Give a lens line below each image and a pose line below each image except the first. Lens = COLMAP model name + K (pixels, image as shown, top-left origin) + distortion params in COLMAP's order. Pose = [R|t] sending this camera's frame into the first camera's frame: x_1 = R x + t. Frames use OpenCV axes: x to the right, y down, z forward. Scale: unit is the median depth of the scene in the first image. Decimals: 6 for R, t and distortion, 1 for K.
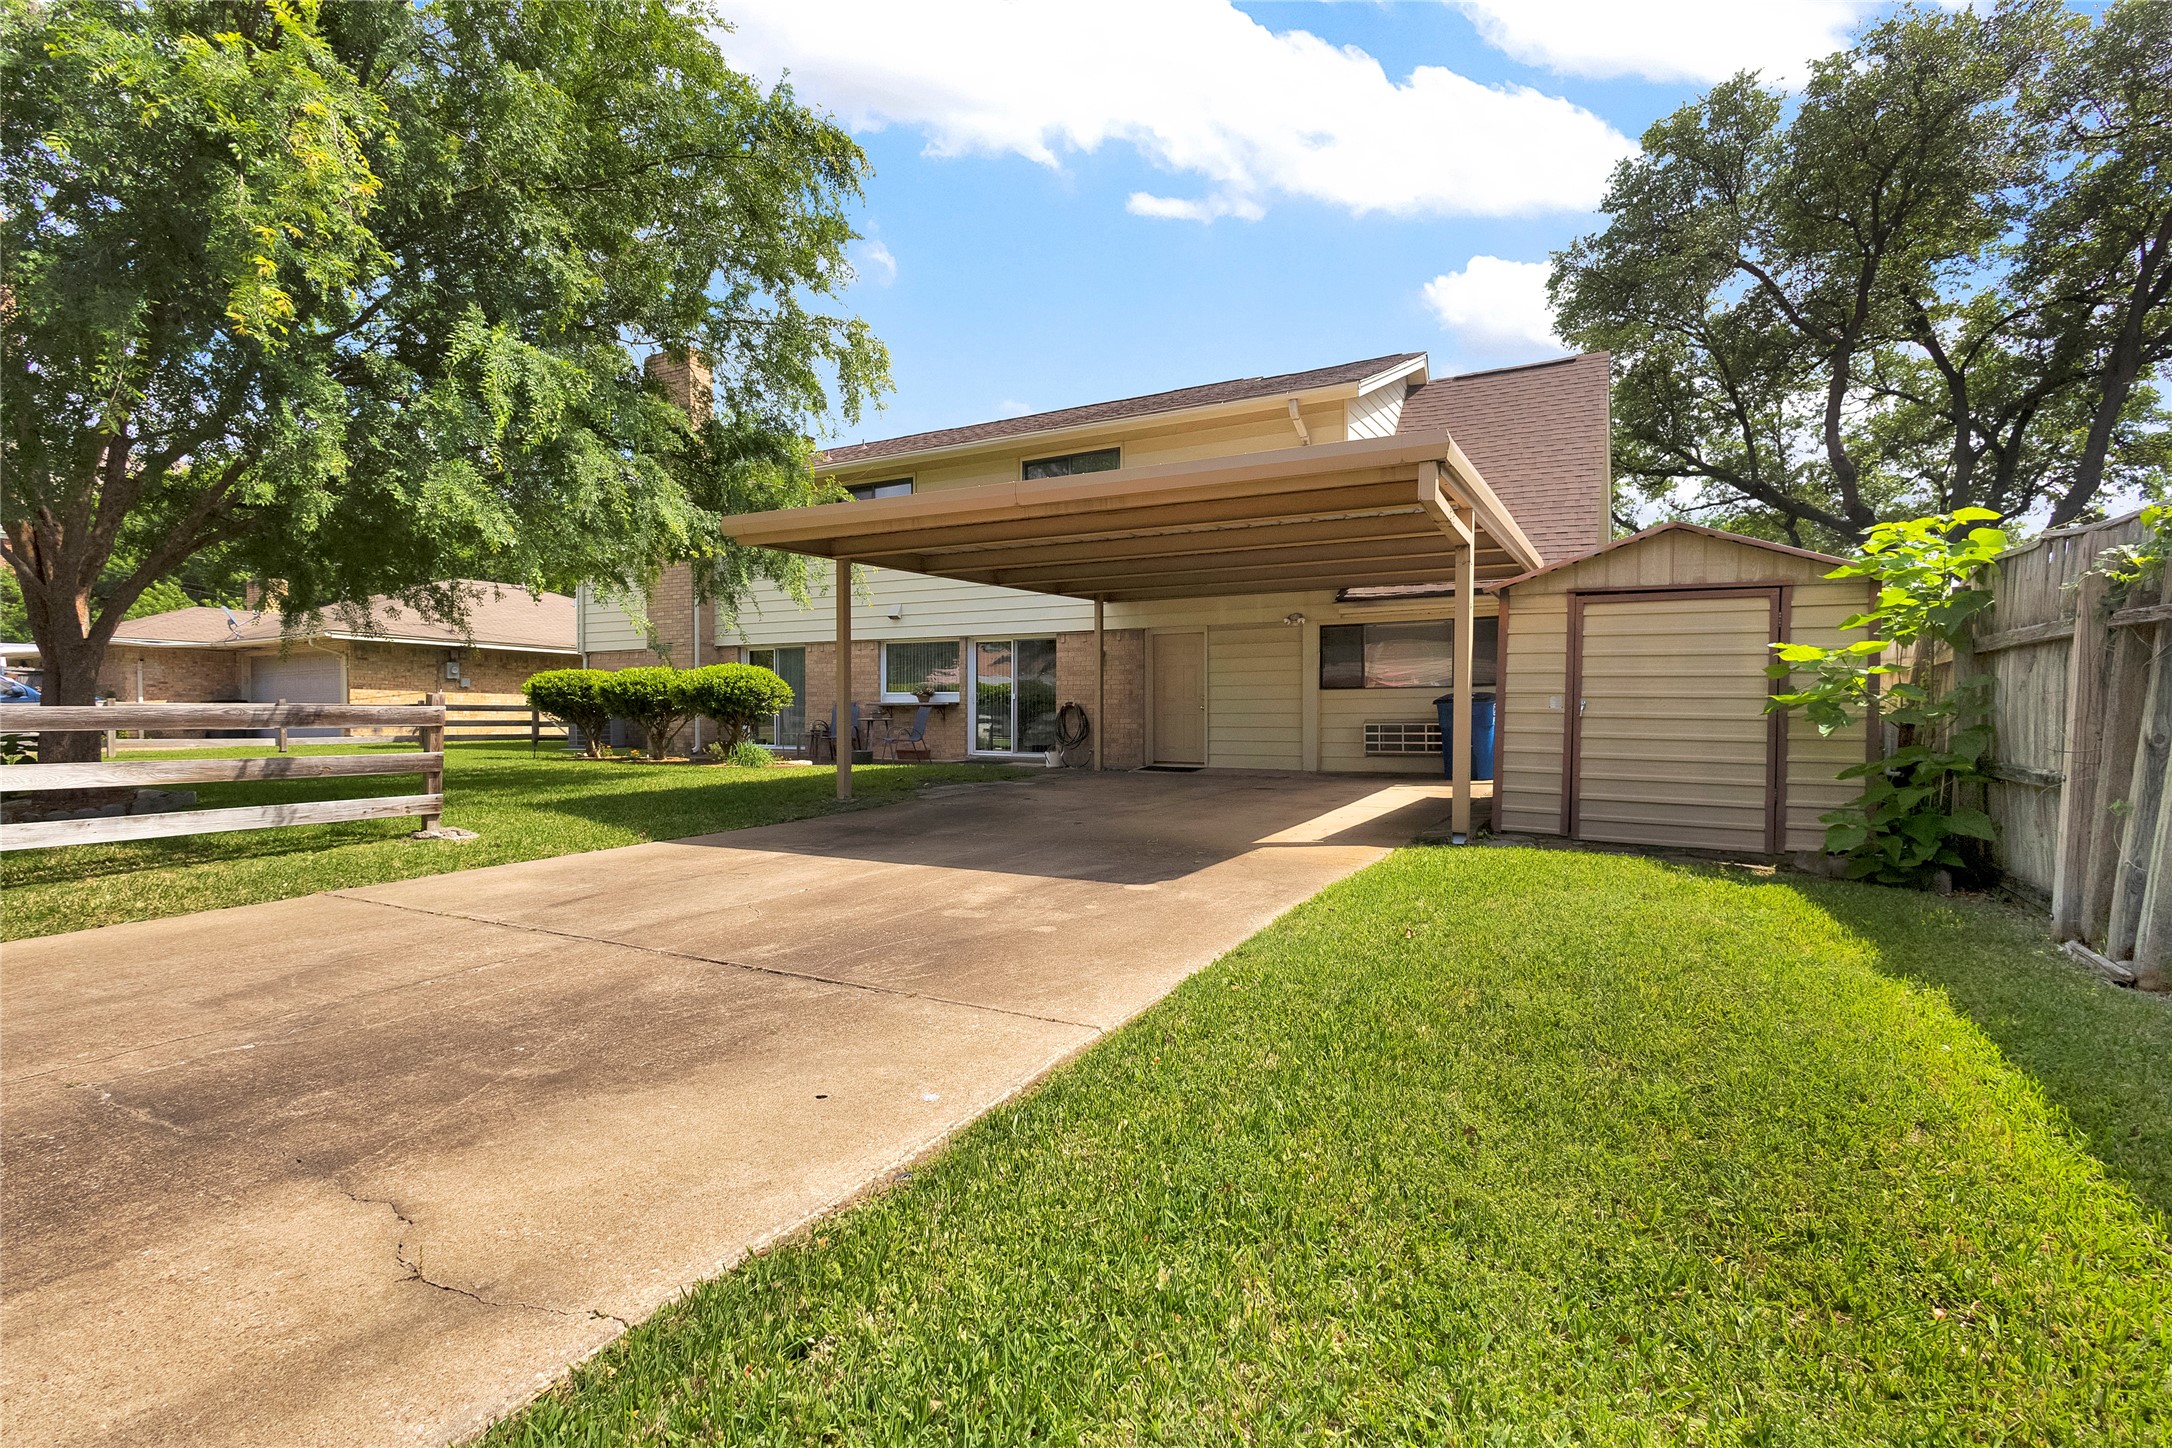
lens RADIAL K [[1017.0, 0, 1094.2], [0, 1017.0, 717.9], [0, 0, 1]] dist [0.013536, 0.000038]
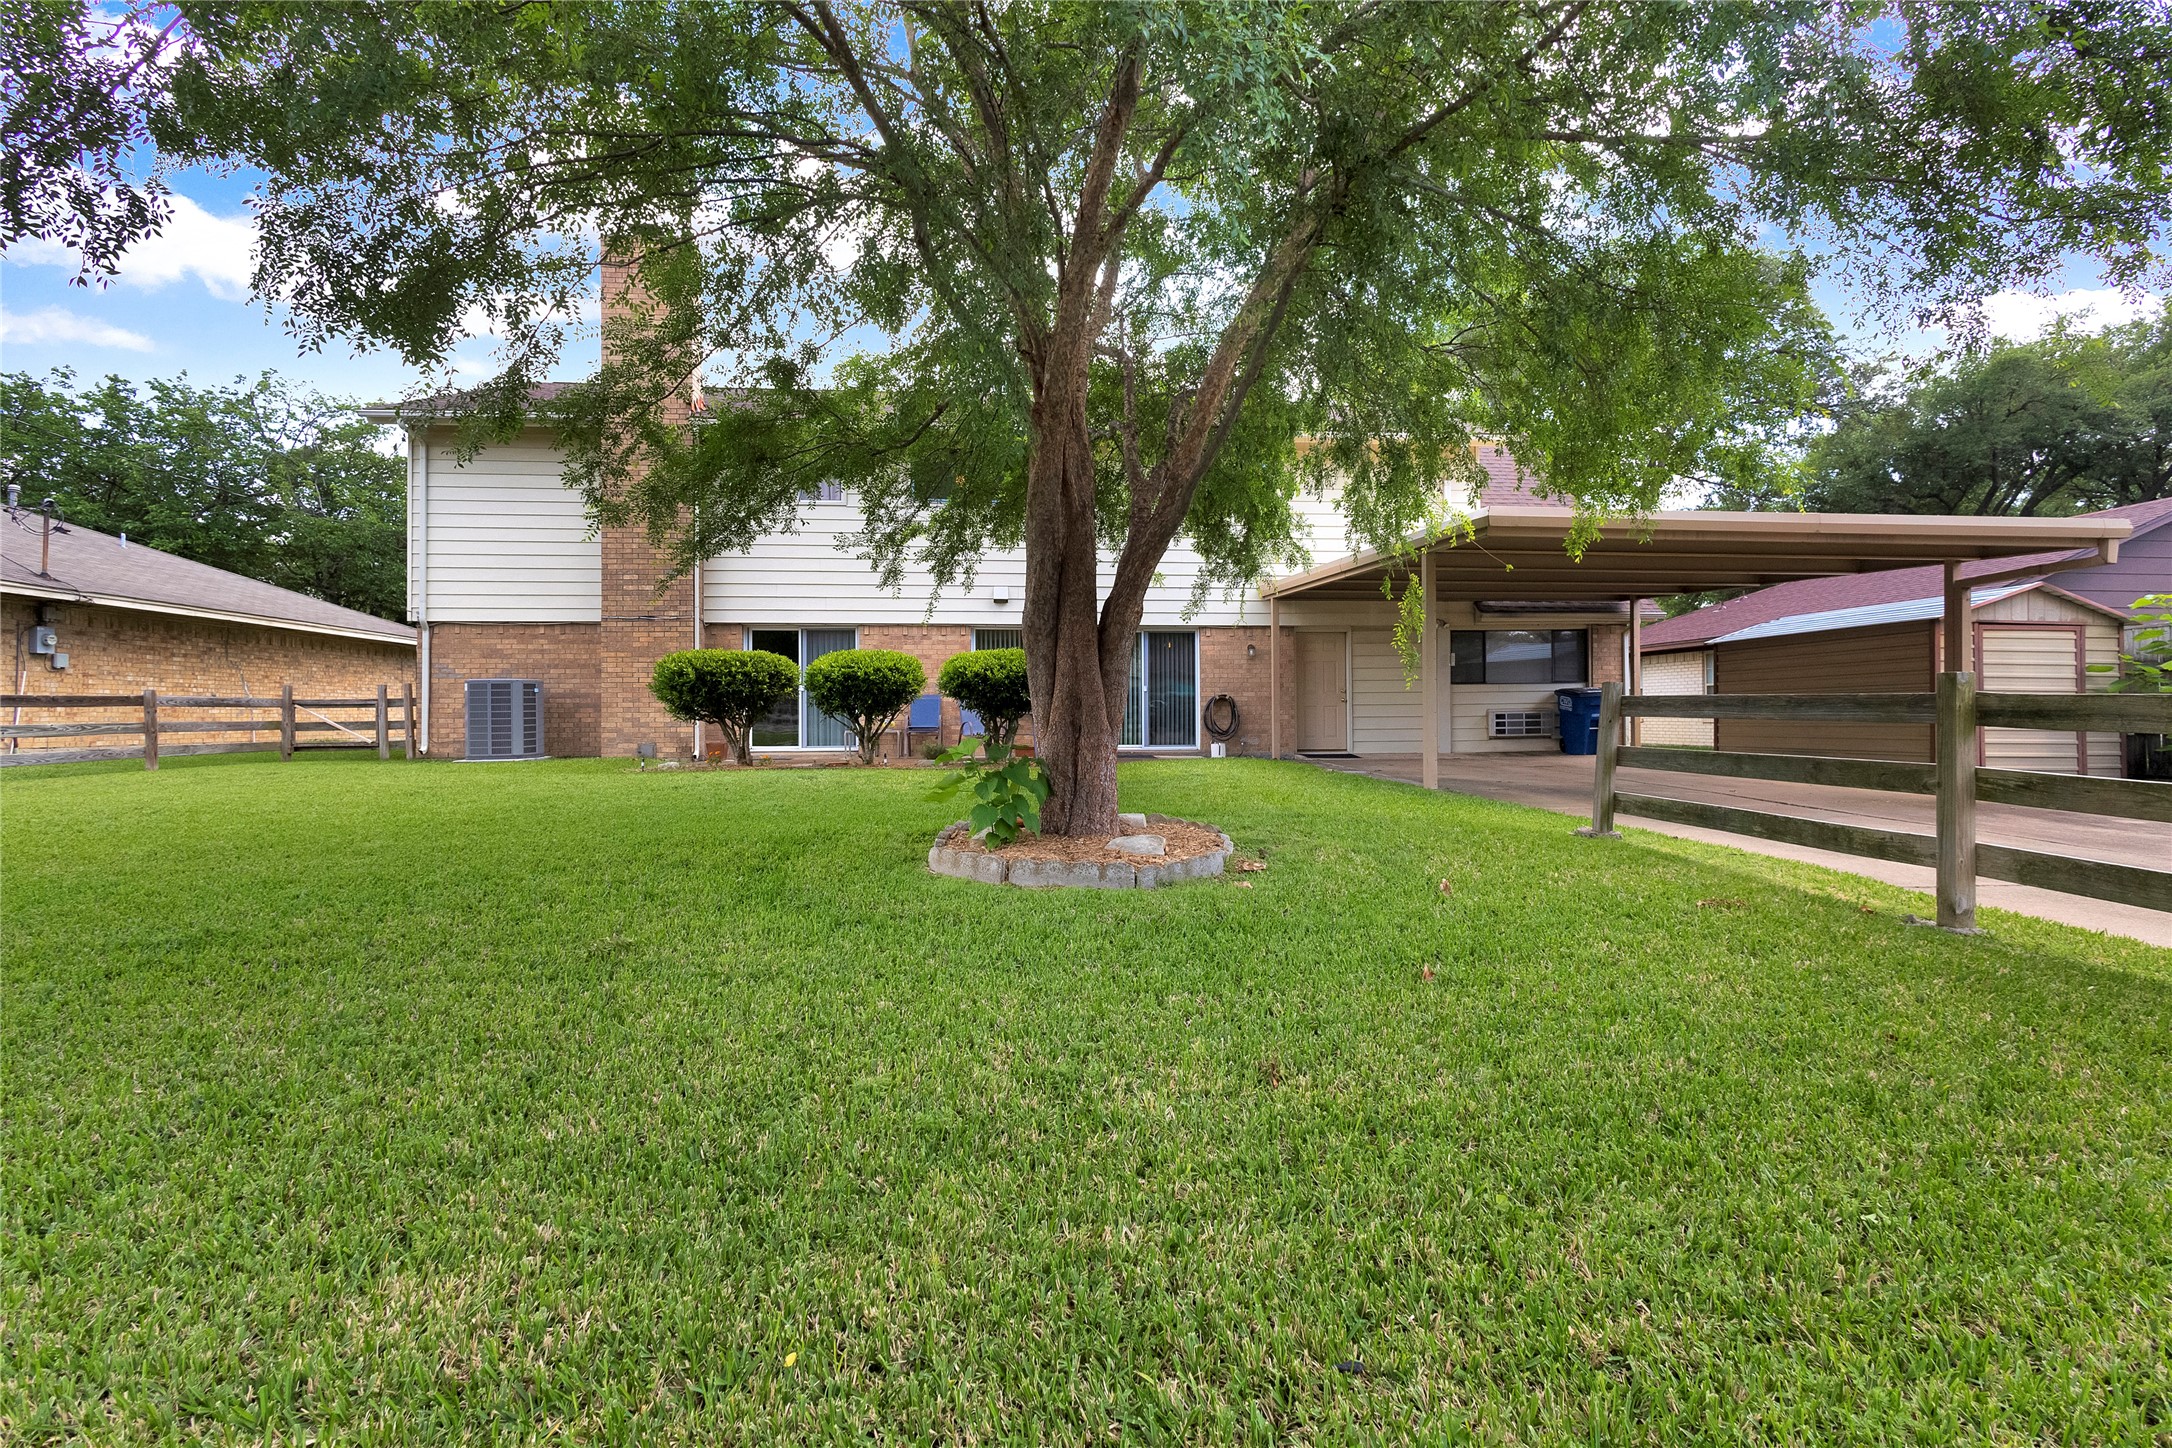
lens RADIAL K [[1017.0, 0, 1094.2], [0, 1017.0, 717.9], [0, 0, 1]] dist [0.013536, 0.000038]
pose [[0.813098, -0.009265, 0.582054, -0.709430], [0.008434, 0.999956, 0.004135, 0.002861], [-0.582066, 0.001547, 0.813140, 0.227489]]
